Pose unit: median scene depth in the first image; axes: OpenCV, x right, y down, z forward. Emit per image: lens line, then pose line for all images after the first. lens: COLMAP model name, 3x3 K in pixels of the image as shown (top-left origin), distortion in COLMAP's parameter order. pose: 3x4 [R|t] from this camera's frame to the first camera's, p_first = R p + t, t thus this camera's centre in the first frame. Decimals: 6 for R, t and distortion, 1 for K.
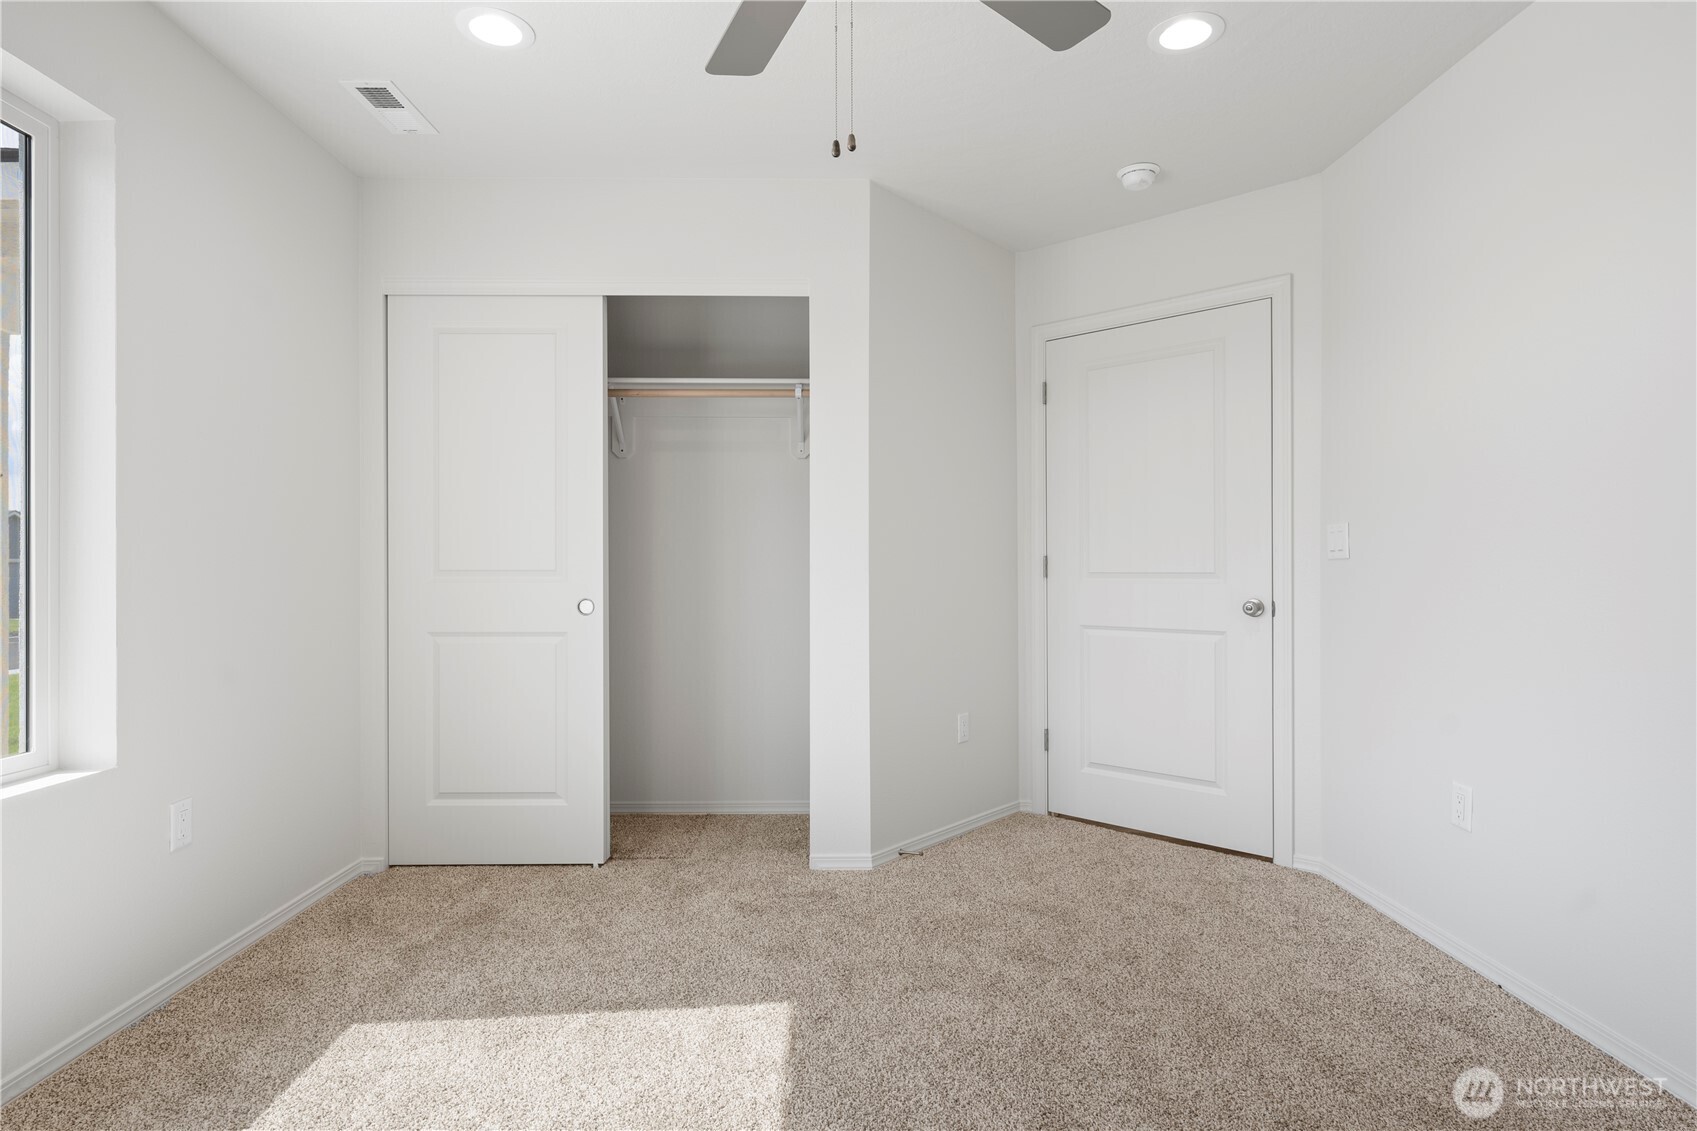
lens RADIAL K [[880.6, 0, 848.1], [0, 880.6, 574.7], [0, 0, 1]] dist [-0.000168, -0.000176]
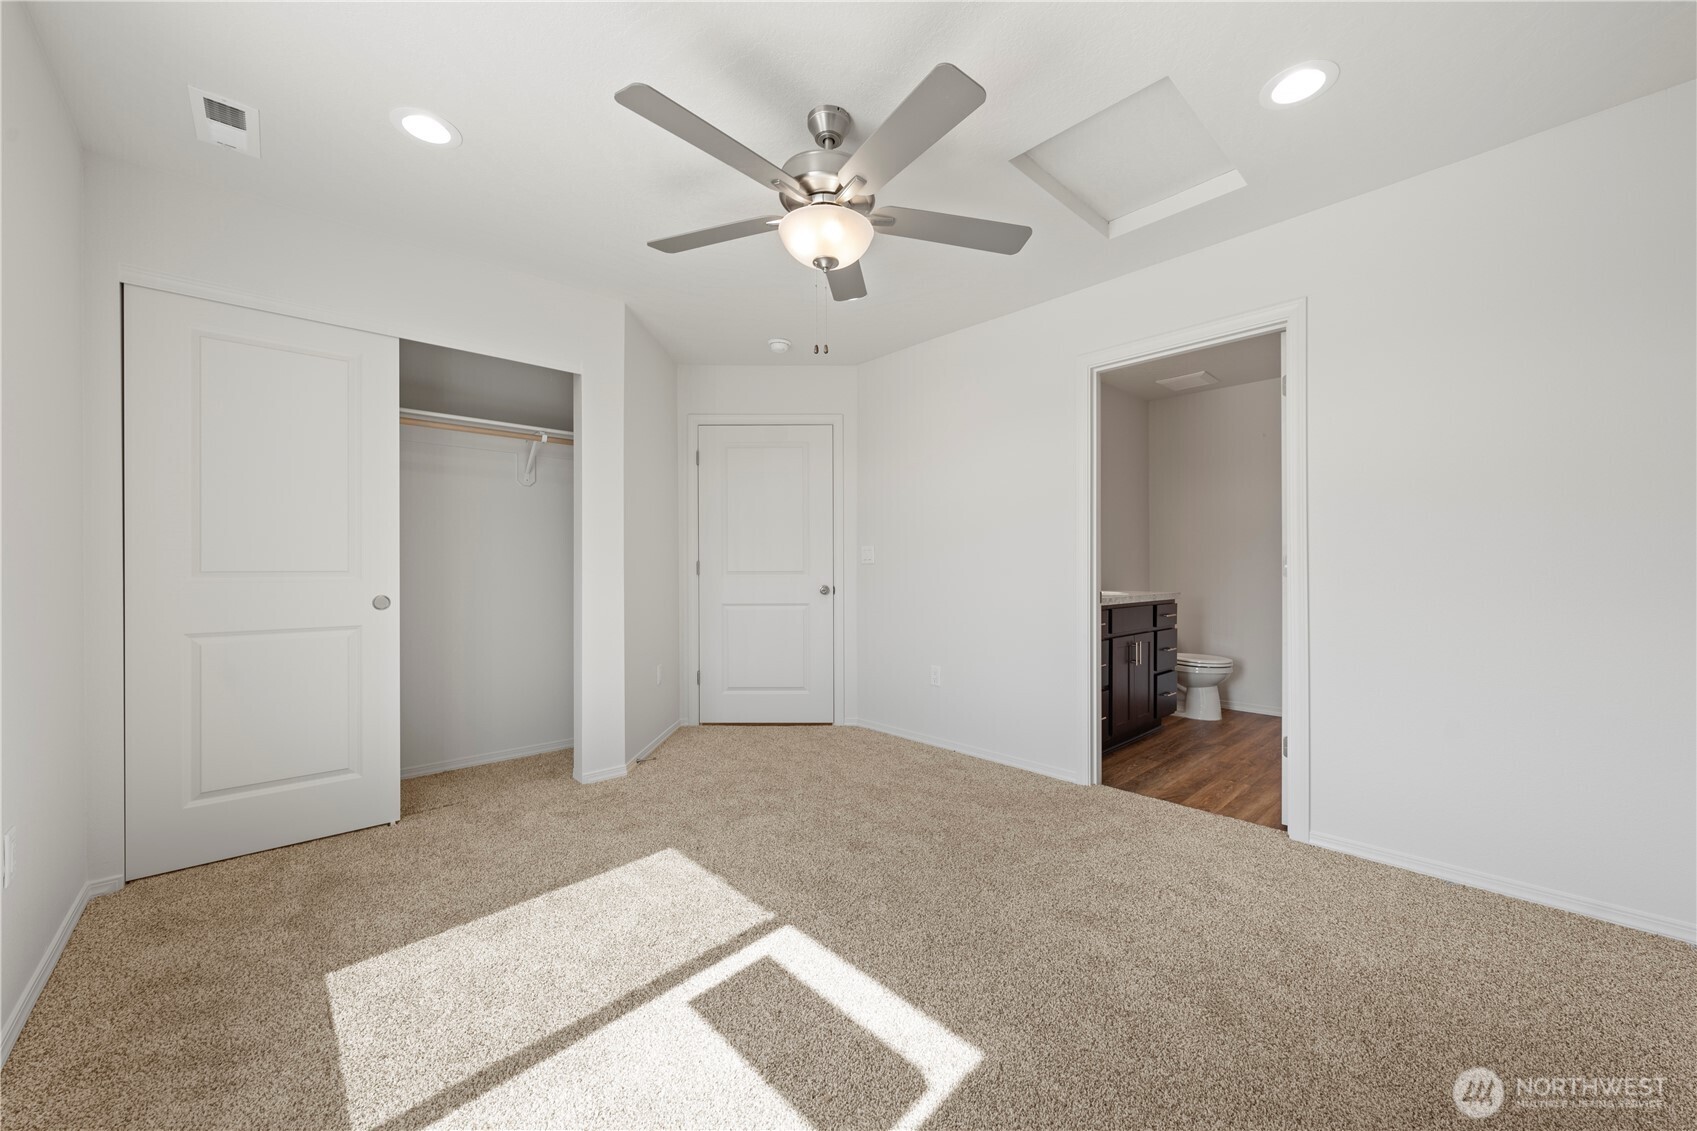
lens RADIAL K [[630.9, 0, 855.0], [0, 630.9, 573.7], [0, 0, 1]] dist [-0.001100, -0.000344]
pose [[0.744414, -0.006646, 0.667685, -0.390820], [0.006766, 0.999974, 0.002410, 0.000770], [-0.667684, 0.002723, 0.744440, -0.034264]]
